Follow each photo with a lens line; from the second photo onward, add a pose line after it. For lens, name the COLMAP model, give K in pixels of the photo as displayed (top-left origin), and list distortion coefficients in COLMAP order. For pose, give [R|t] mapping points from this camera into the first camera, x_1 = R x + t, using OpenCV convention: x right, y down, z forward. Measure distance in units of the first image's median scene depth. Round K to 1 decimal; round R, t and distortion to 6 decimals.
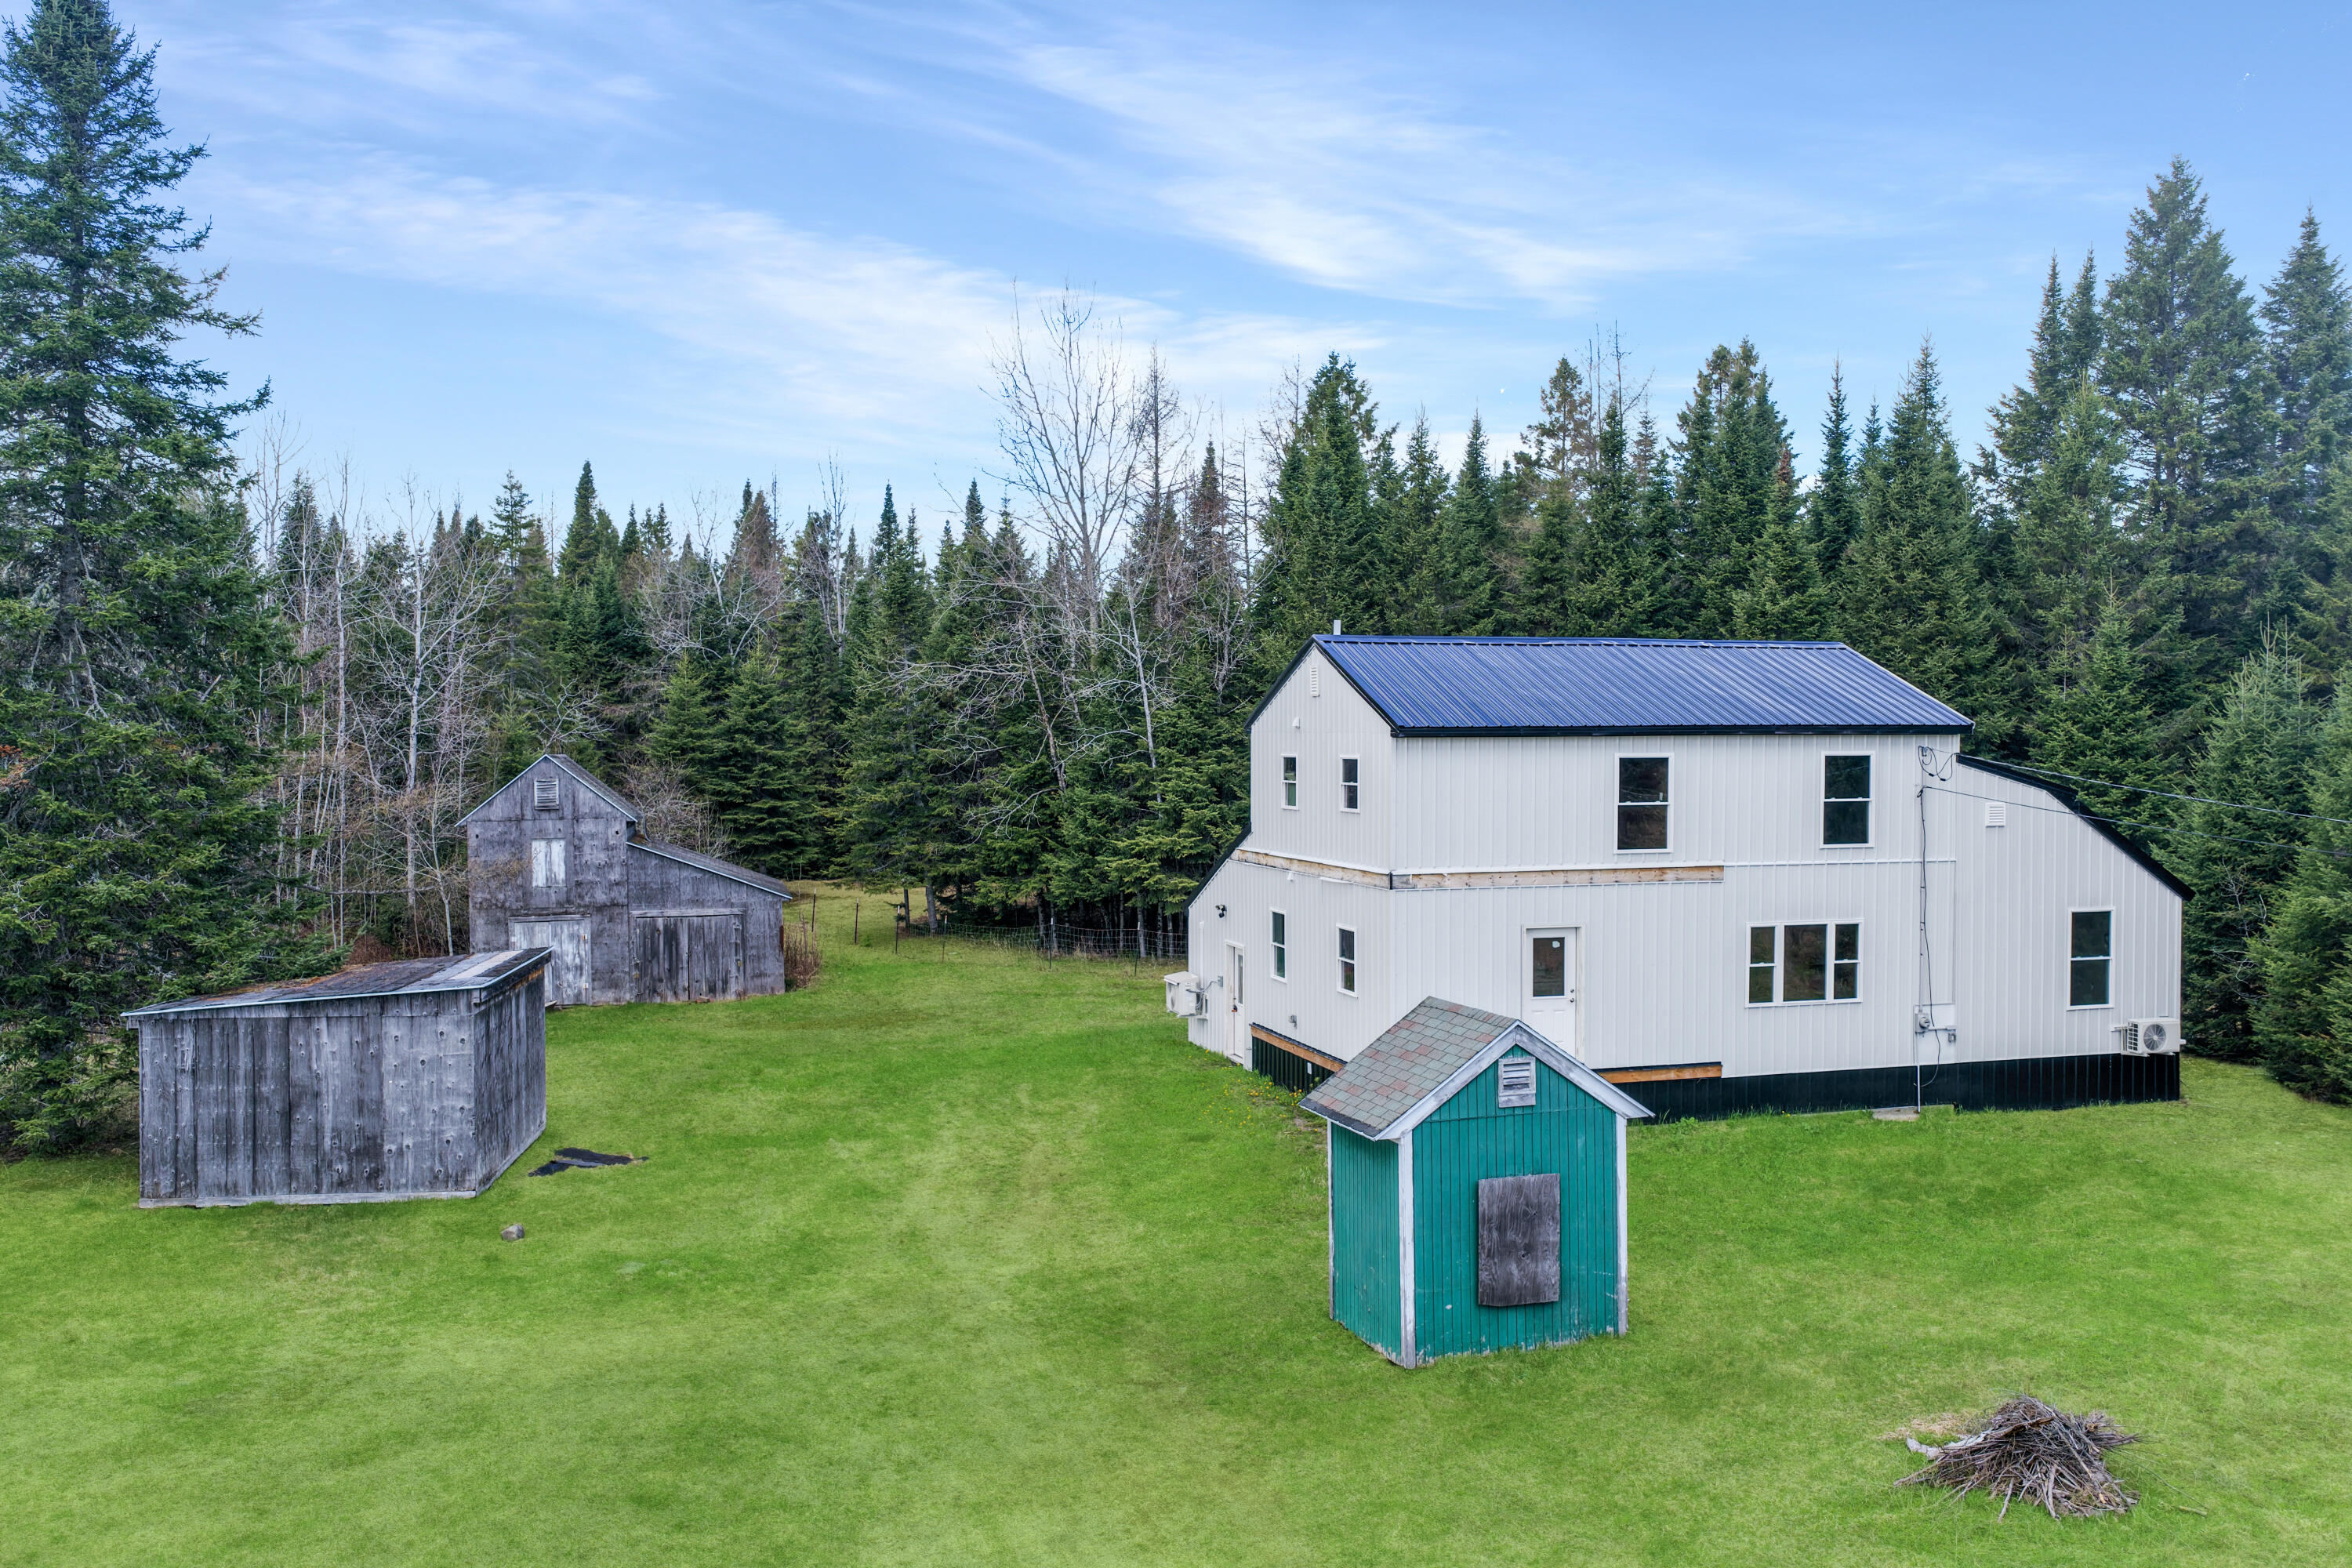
lens RADIAL K [[1949.1, 0, 1194.7], [0, 1949.1, 786.4], [0, 0, 1]] dist [-0.009990, 0.029602]
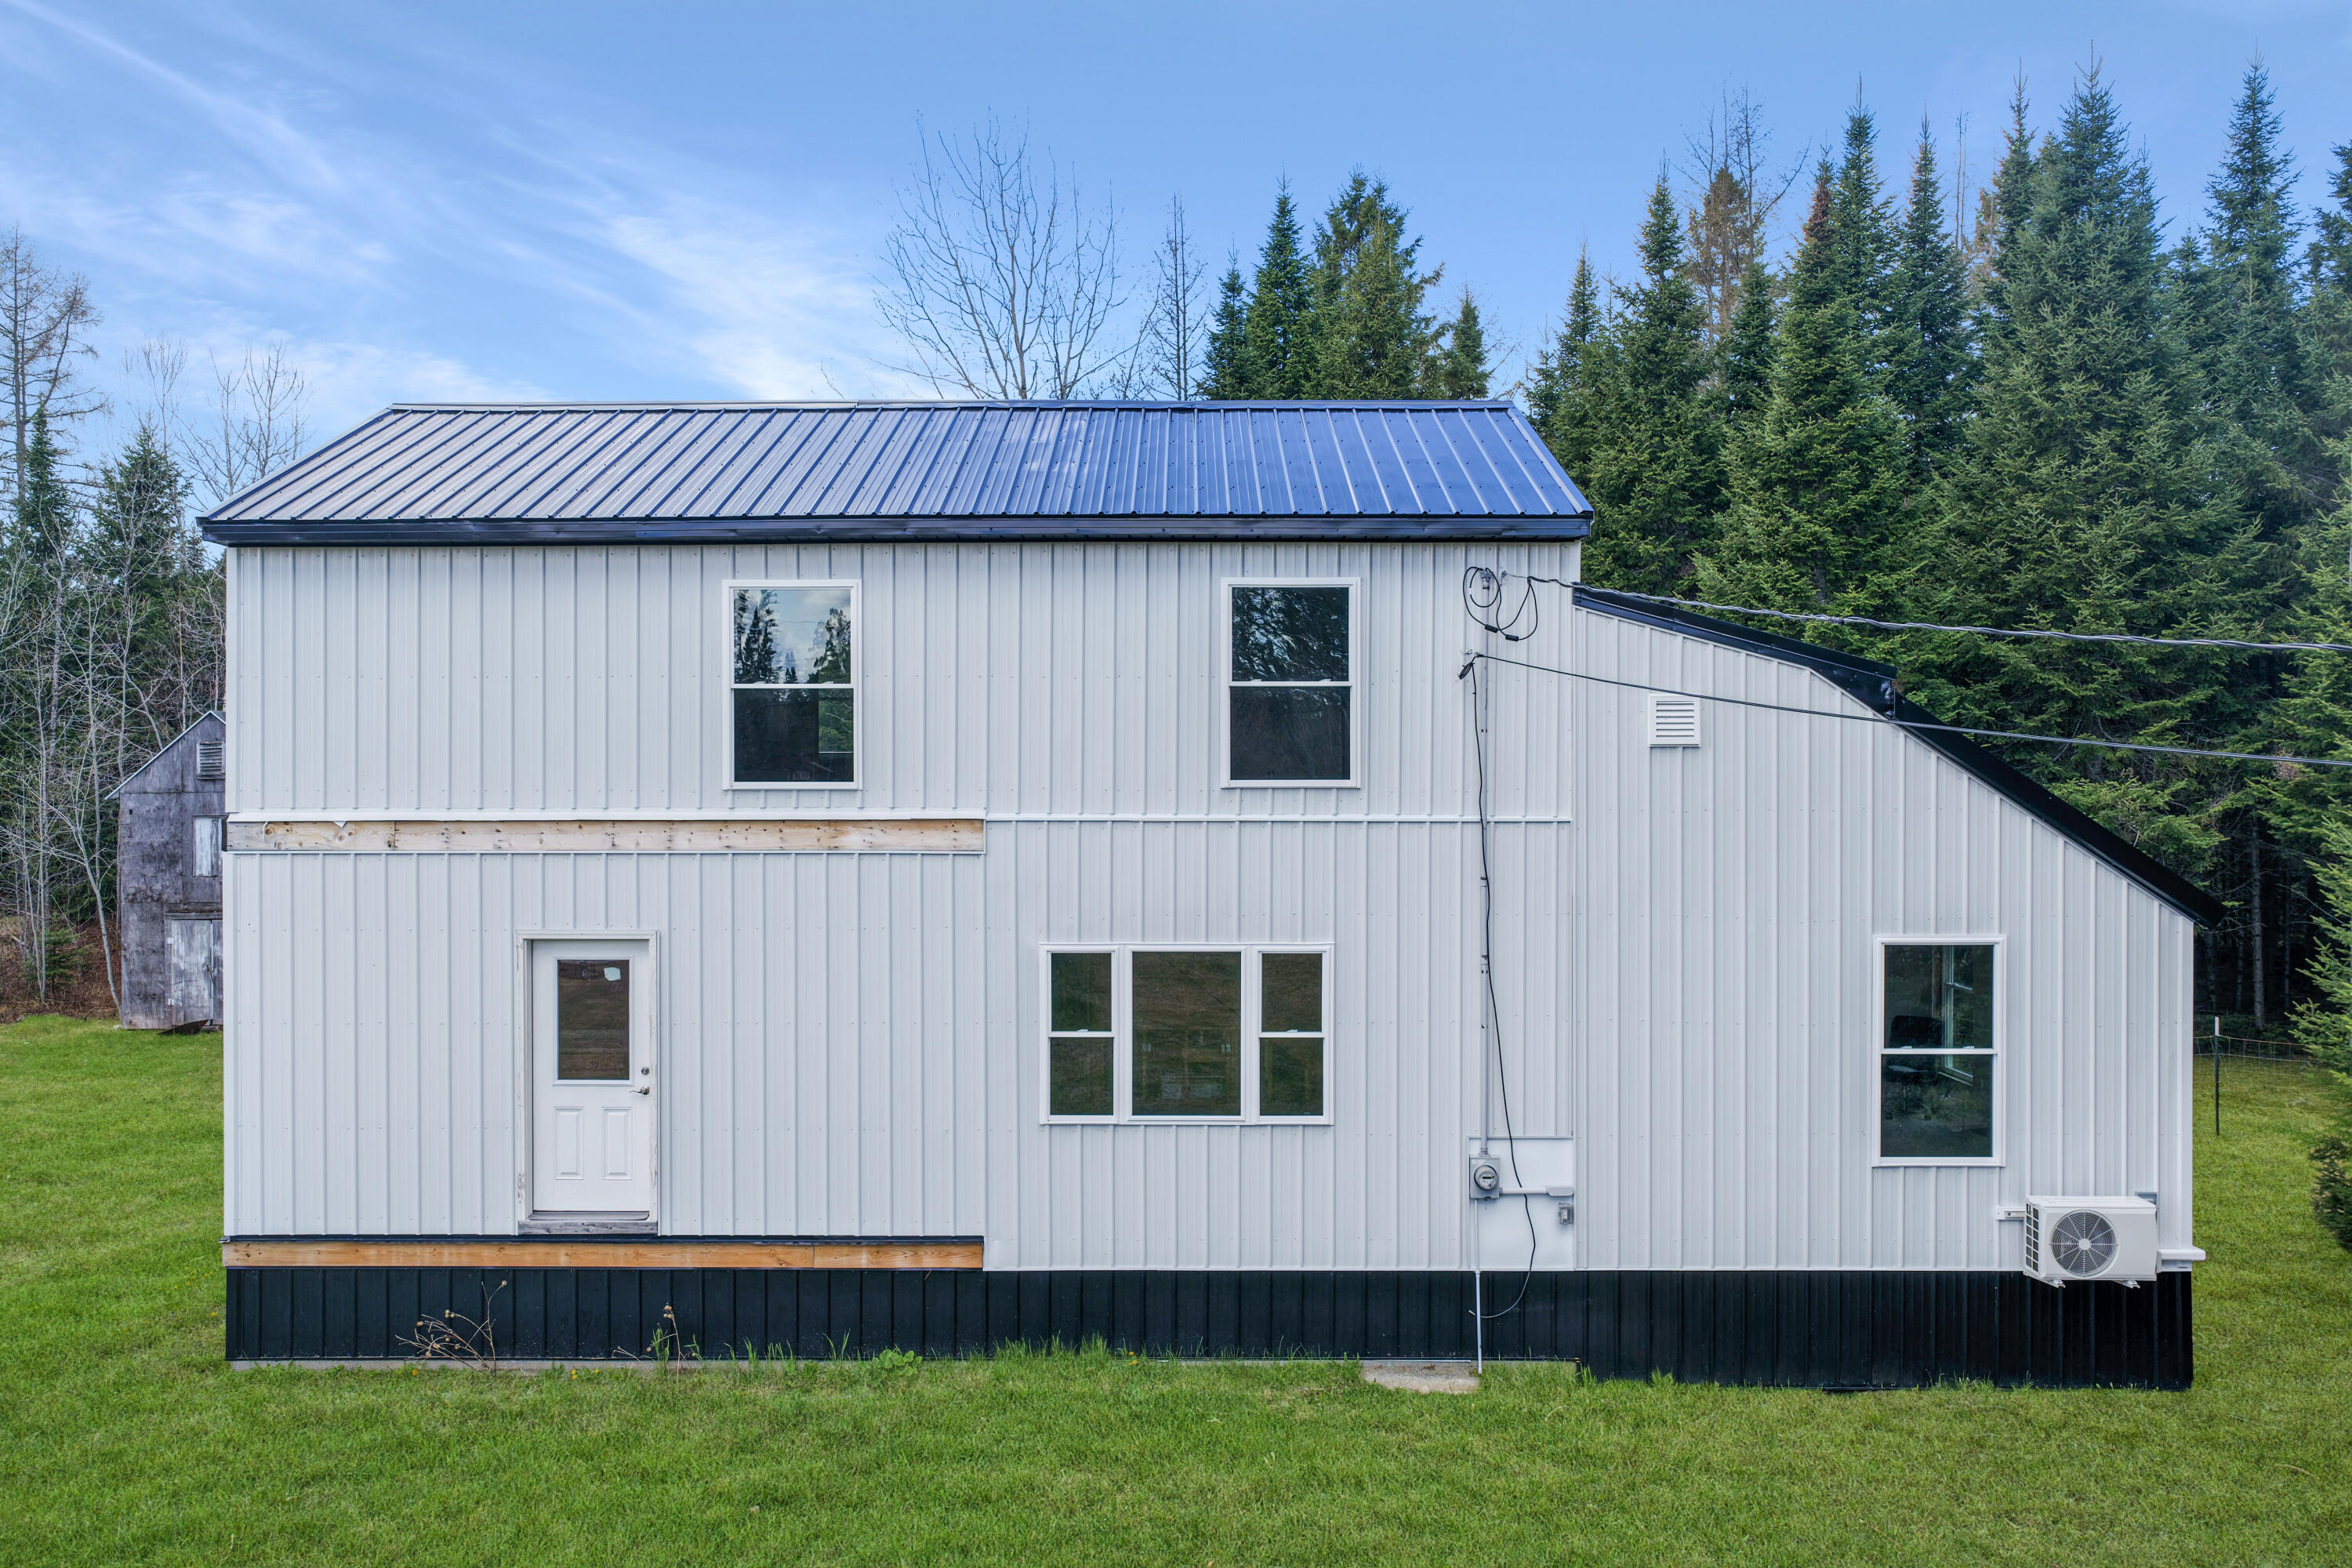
lens RADIAL K [[1949.1, 0, 1182.6], [0, 1949.1, 788.4], [0, 0, 1]] dist [-0.009990, 0.029602]
pose [[0.952615, 0.003365, -0.304159, 0.437933], [-0.009189, 0.999801, -0.017721, 0.038964], [0.304039, 0.019676, 0.952456, 0.537071]]
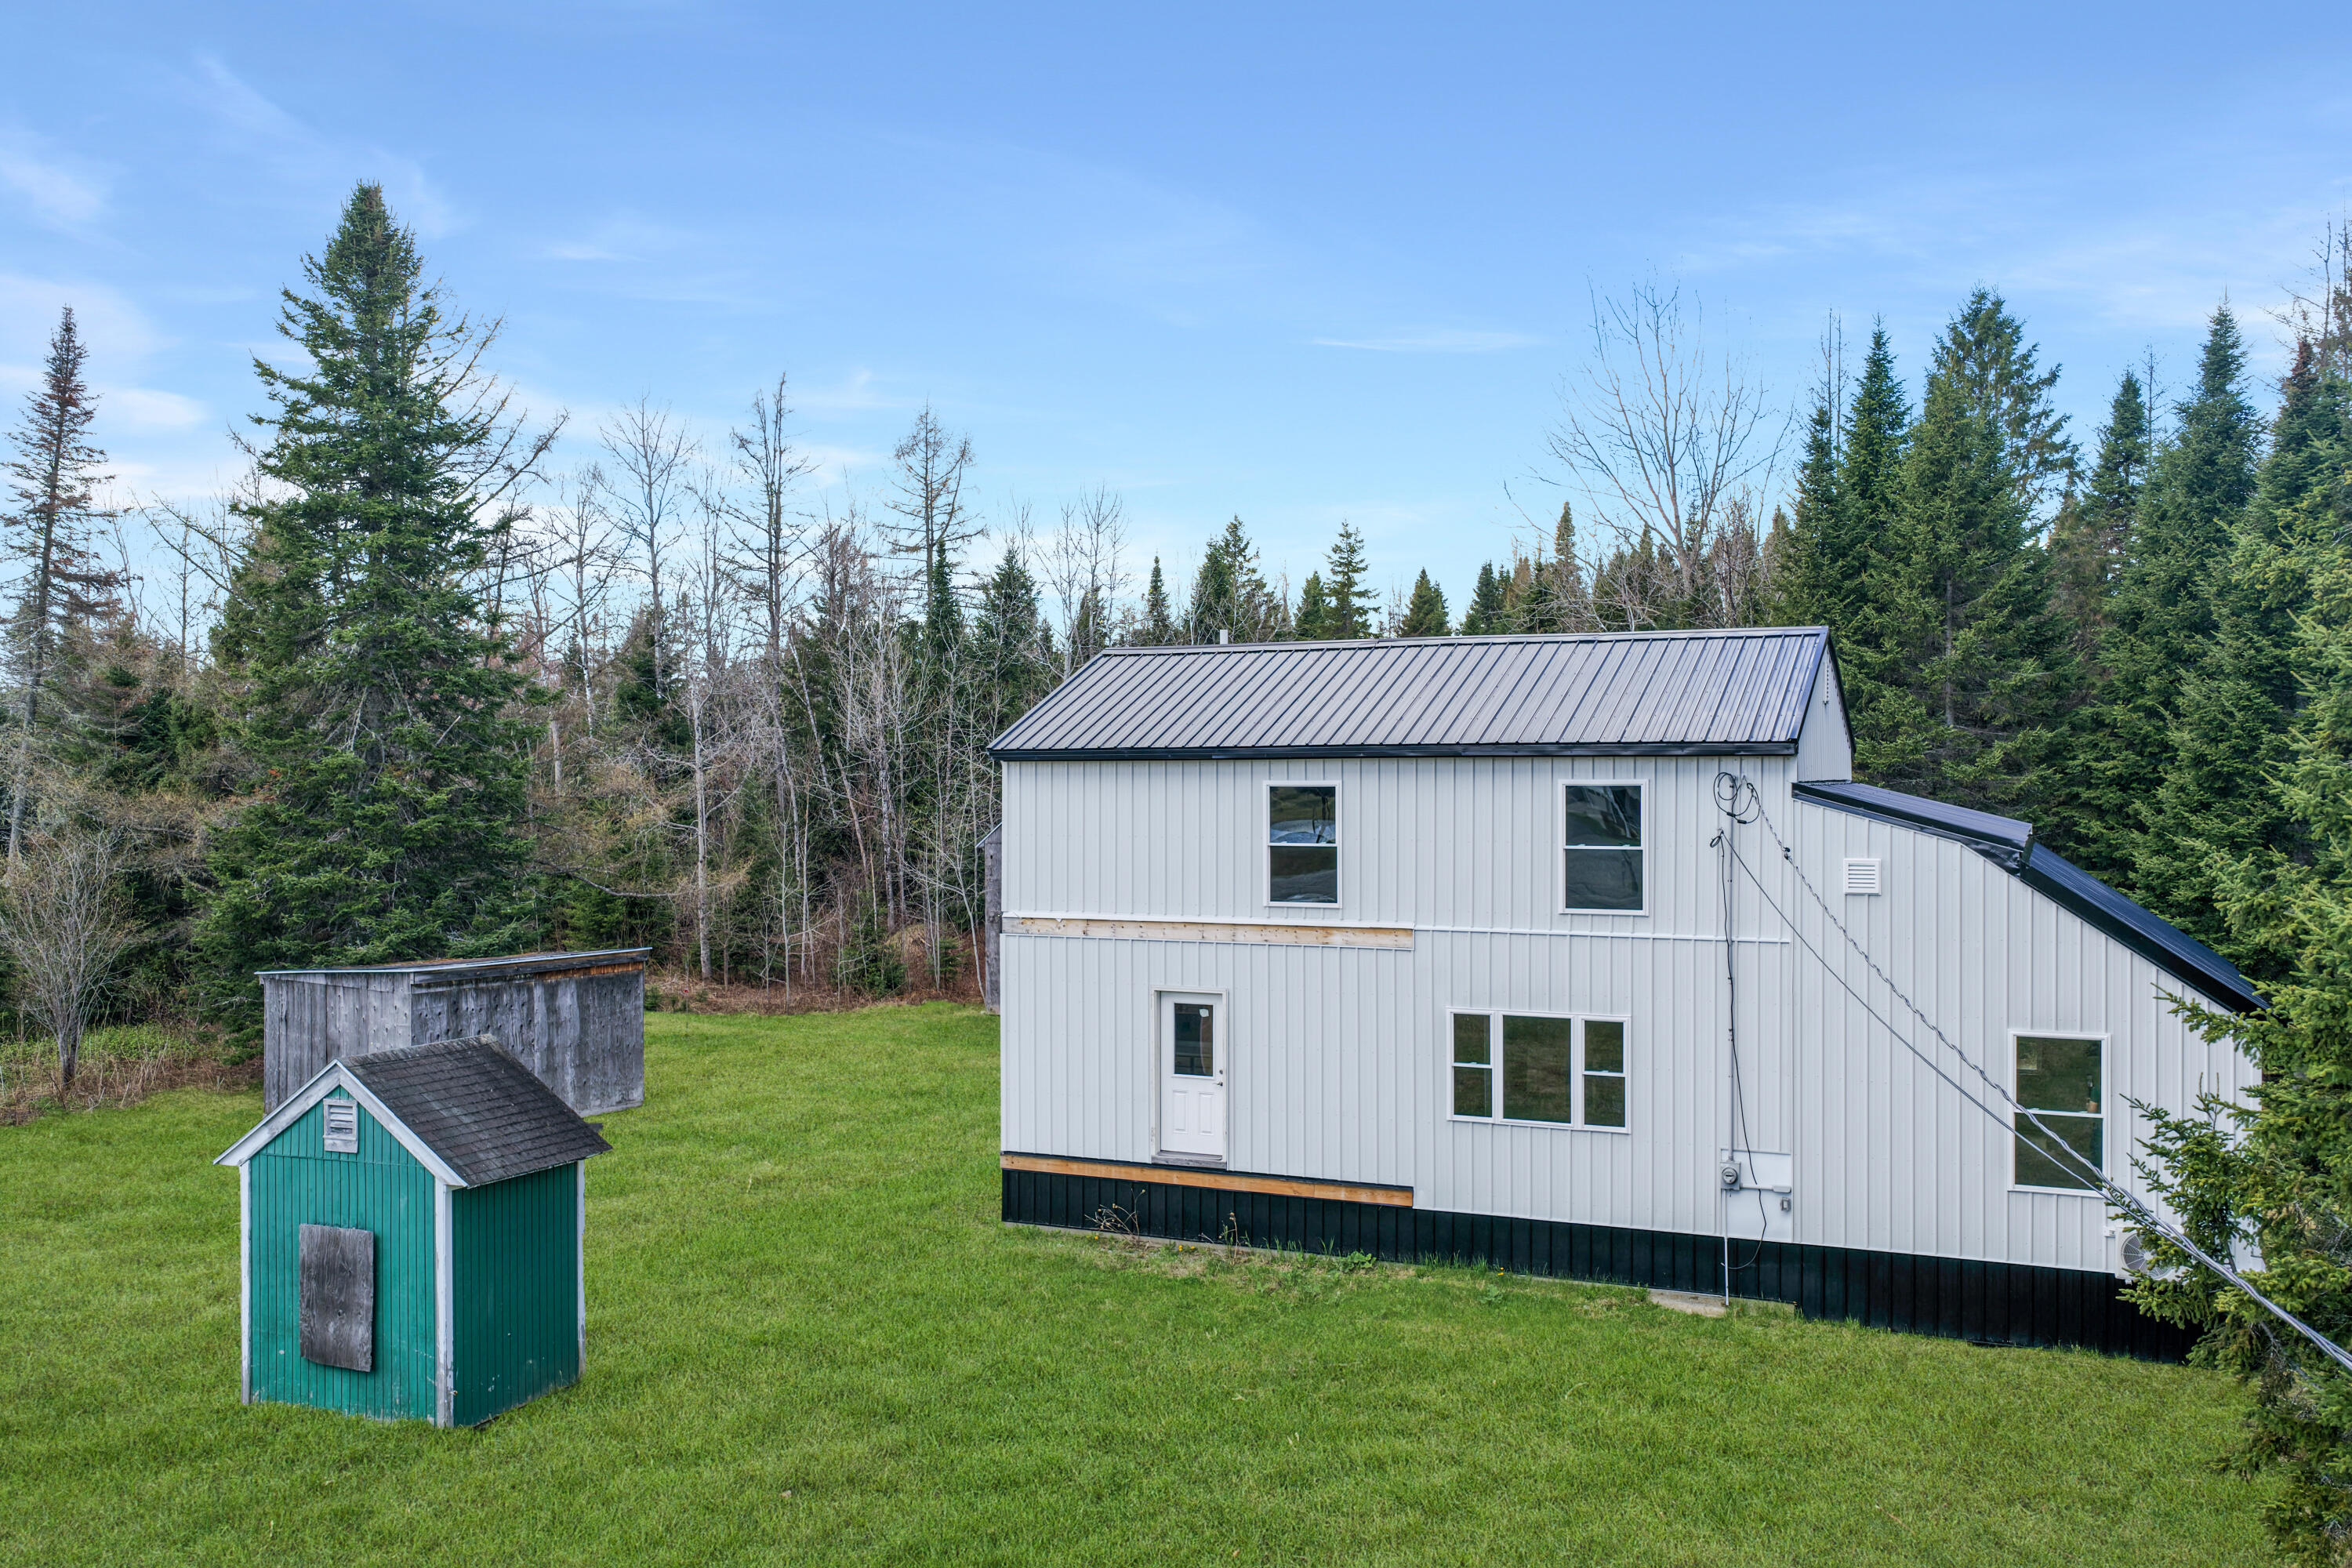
lens RADIAL K [[1949.1, 0, 1189.0], [0, 1949.1, 790.5], [0, 0, 1]] dist [-0.009990, 0.029602]
pose [[0.751411, 0.006064, -0.659806, 0.673014], [-0.017556, 0.999787, -0.010805, -0.003610], [0.659601, 0.019703, 0.751358, 0.349959]]
